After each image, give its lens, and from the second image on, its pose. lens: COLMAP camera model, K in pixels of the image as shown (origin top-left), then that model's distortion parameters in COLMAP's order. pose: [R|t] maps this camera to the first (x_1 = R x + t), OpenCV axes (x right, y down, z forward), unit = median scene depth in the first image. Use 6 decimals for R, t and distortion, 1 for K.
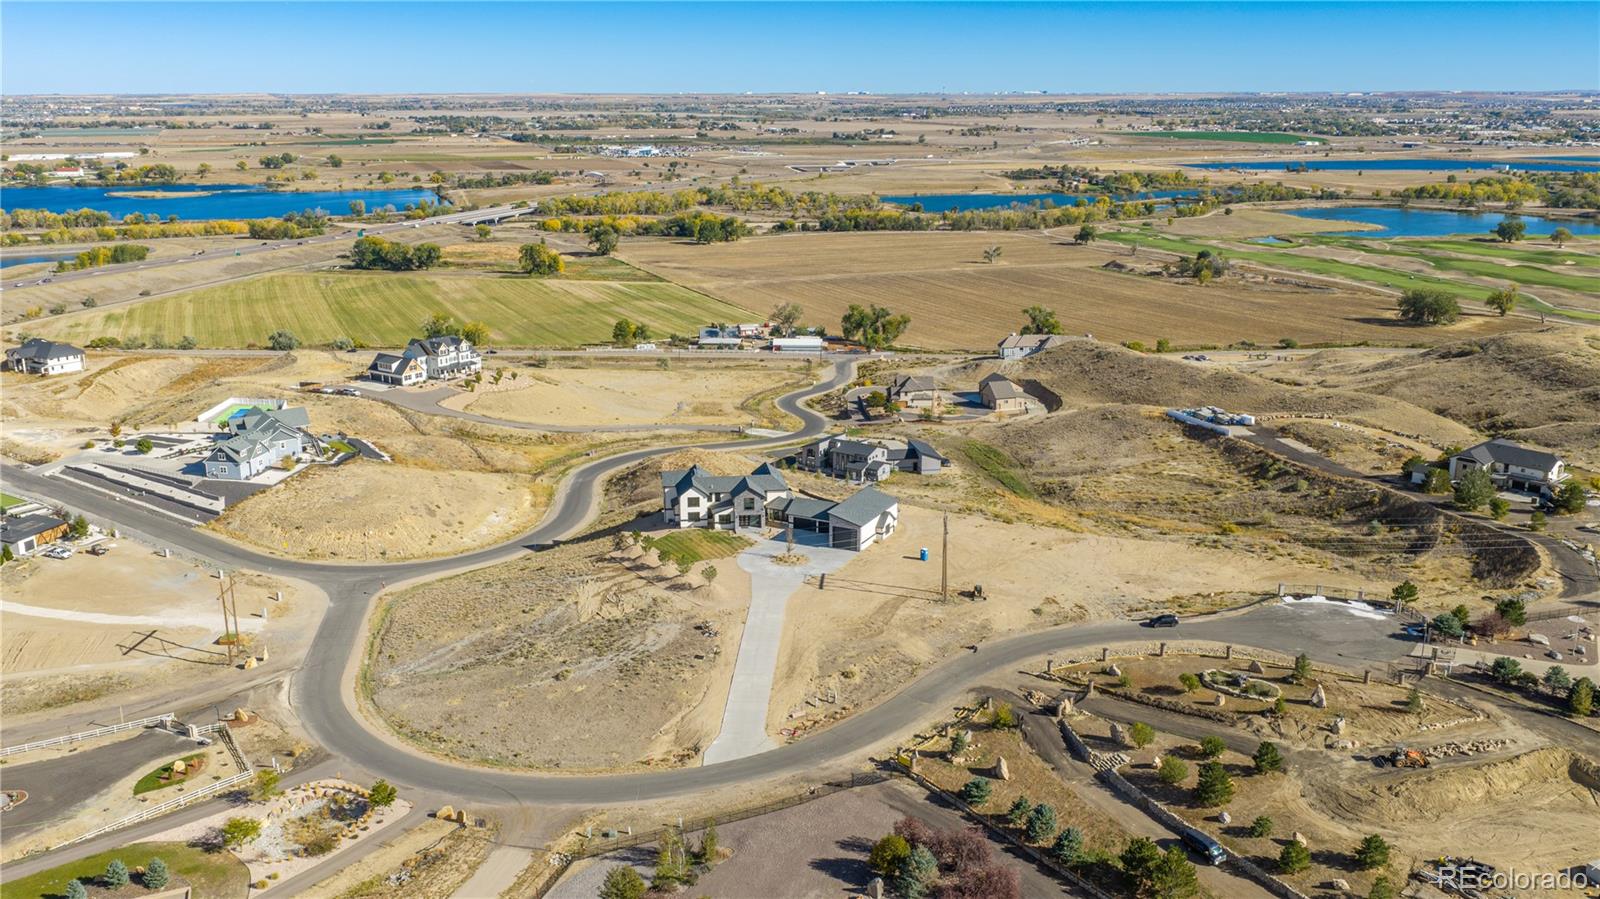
lens RADIAL K [[1324.6, 0, 800.0], [0, 1324.6, 449.5], [0, 0, 1]] dist [0.013930, -0.033963]
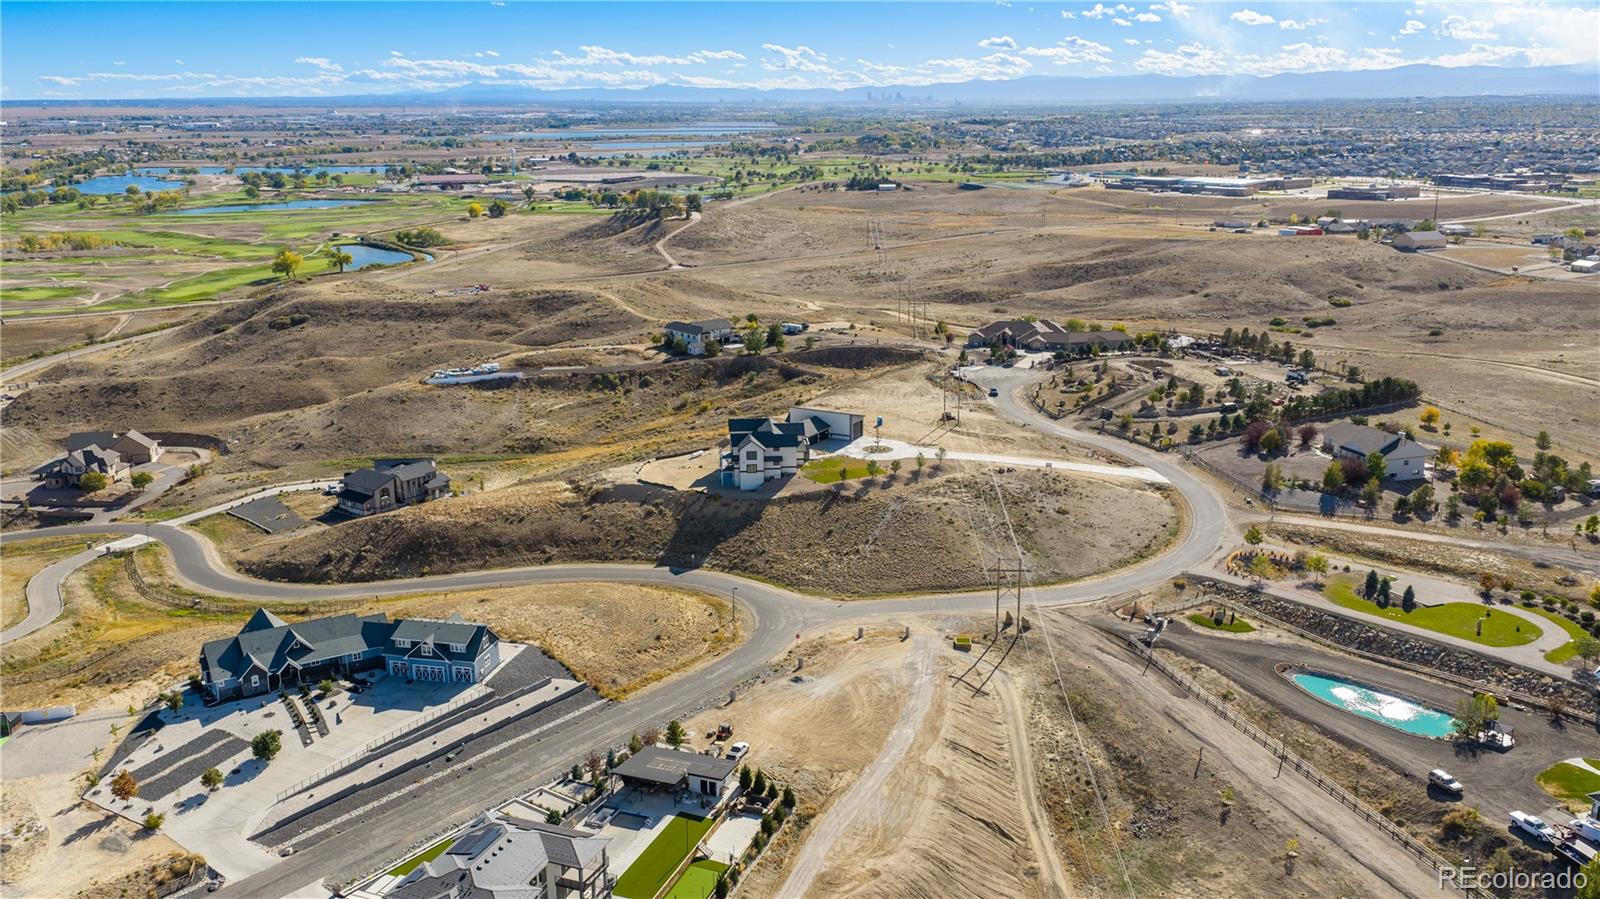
lens RADIAL K [[1324.6, 0, 800.0], [0, 1324.6, 449.5], [0, 0, 1]] dist [0.013930, -0.033963]
pose [[0.048323, -0.255705, 0.965546, -0.351567], [0.262135, 0.936038, 0.234771, -0.067757], [-0.963821, 0.241759, 0.112262, 0.248281]]
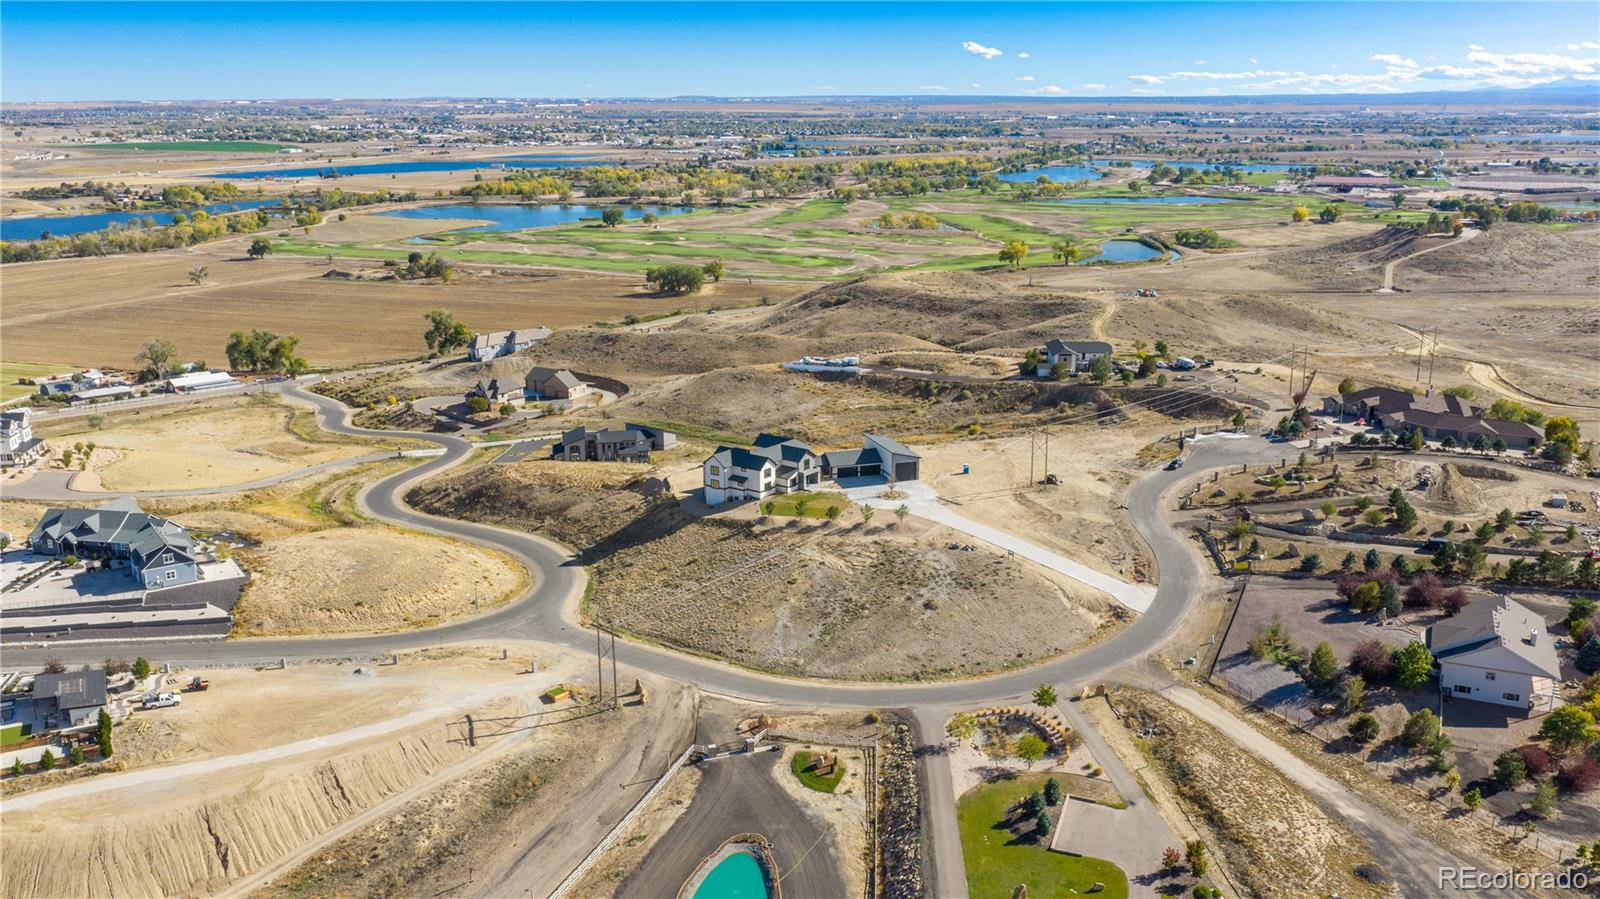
lens RADIAL K [[1324.6, 0, 800.0], [0, 1324.6, 449.5], [0, 0, 1]] dist [0.013930, -0.033963]
pose [[0.709690, -0.182253, 0.680532, -0.232750], [0.186067, 0.980149, 0.068455, -0.014419], [-0.679499, 0.078043, 0.729513, 0.051290]]
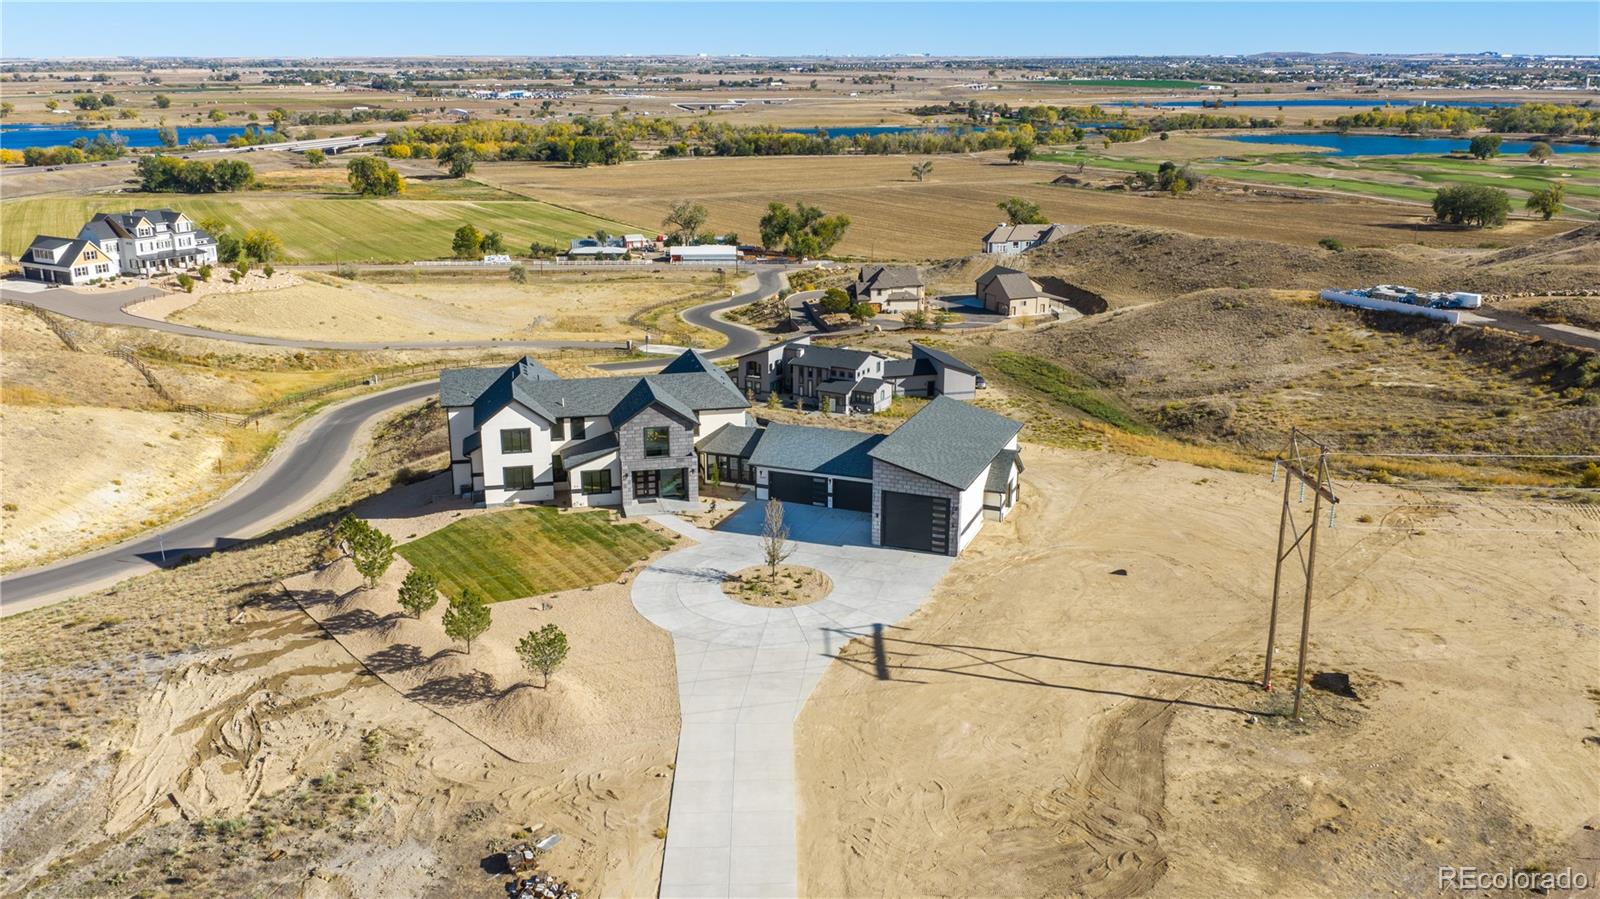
lens RADIAL K [[1324.6, 0, 800.0], [0, 1324.6, 449.5], [0, 0, 1]] dist [0.013930, -0.033963]
pose [[0.996286, -0.025298, 0.082305, -0.008137], [0.023376, 0.999433, 0.024241, 0.009998], [-0.082872, -0.022227, 0.996312, 0.171855]]
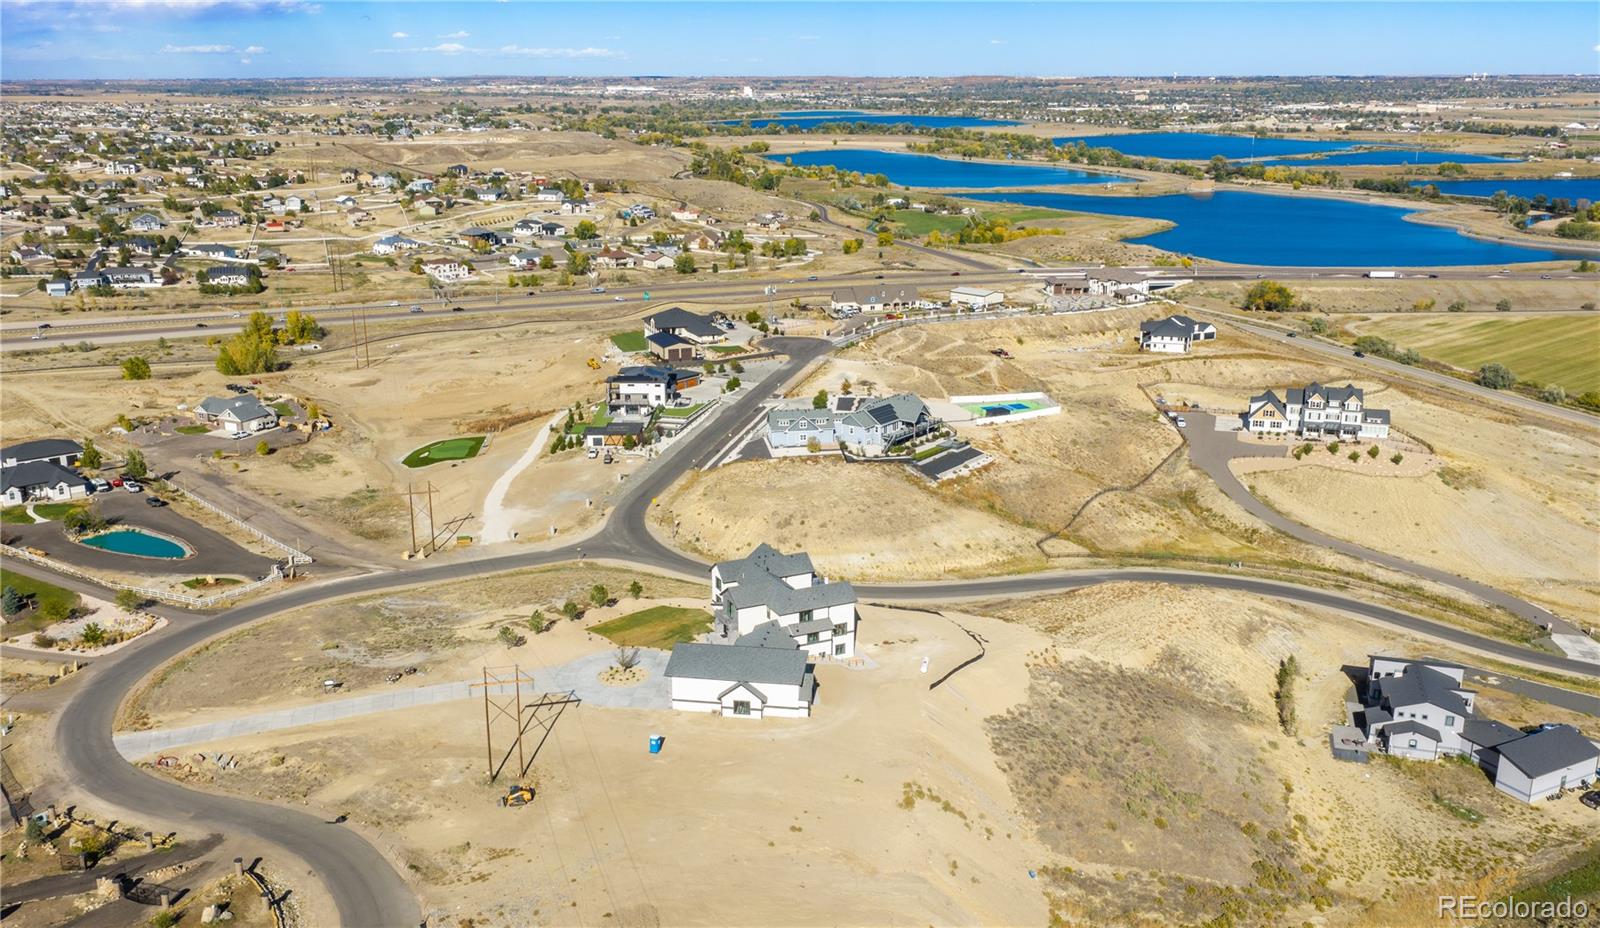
lens RADIAL K [[1400.4, 0, 800.0], [0, 1400.4, 464.0], [0, 0, 1]] dist [0.034590, -0.067886]
pose [[0.295636, 0.253702, -0.920997, 0.203075], [-0.245372, 0.951912, 0.183455, -0.057361], [0.923251, 0.171751, 0.343671, 0.212973]]
